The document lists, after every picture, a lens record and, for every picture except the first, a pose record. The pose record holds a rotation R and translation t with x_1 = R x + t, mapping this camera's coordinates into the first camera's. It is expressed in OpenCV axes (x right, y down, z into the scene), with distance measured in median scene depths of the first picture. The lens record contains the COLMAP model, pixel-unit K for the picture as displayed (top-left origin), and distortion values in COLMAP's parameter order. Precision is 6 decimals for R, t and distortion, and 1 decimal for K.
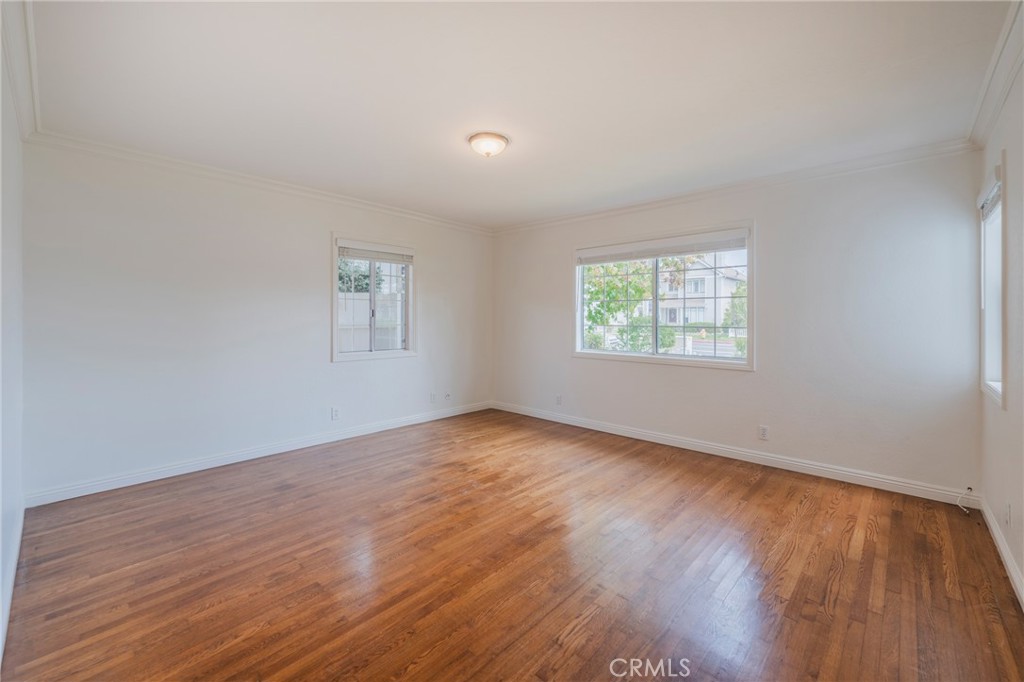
lens RADIAL K [[421.2, 0, 511.2], [0, 421.2, 317.5], [0, 0, 1]] dist [-0.000878, -0.000066]
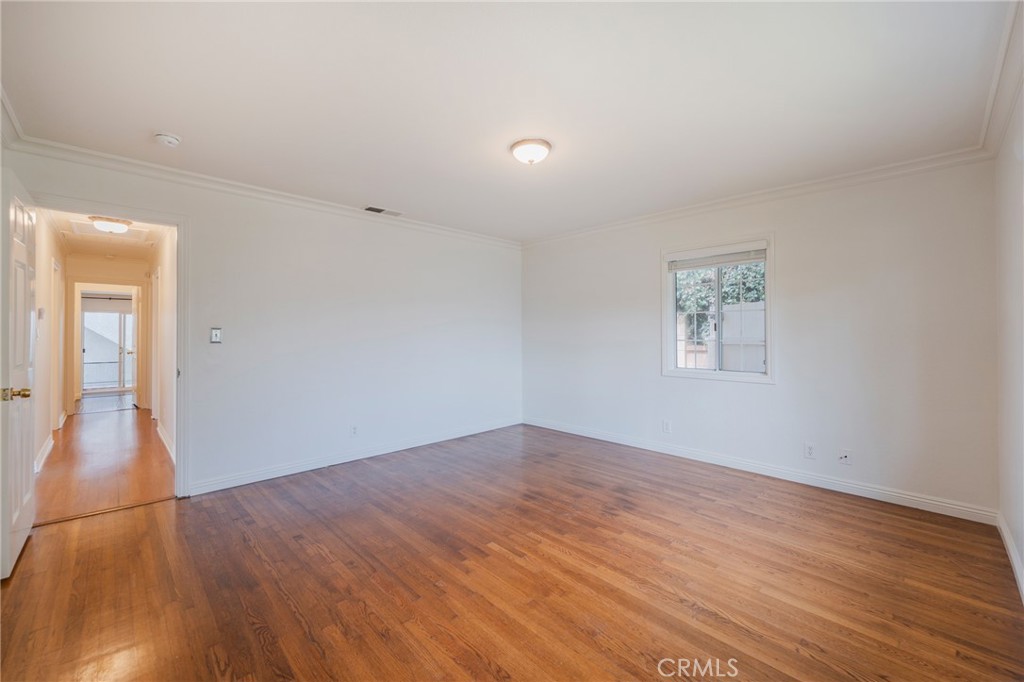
lens RADIAL K [[414.0, 0, 508.5], [0, 414.0, 335.6], [0, 0, 1]] dist [-0.000741, -0.000185]
pose [[-0.056291, 0.005636, -0.998398, 0.792677], [0.006936, 0.999962, 0.005254, 0.000539], [0.998390, -0.006630, -0.056328, 0.891383]]
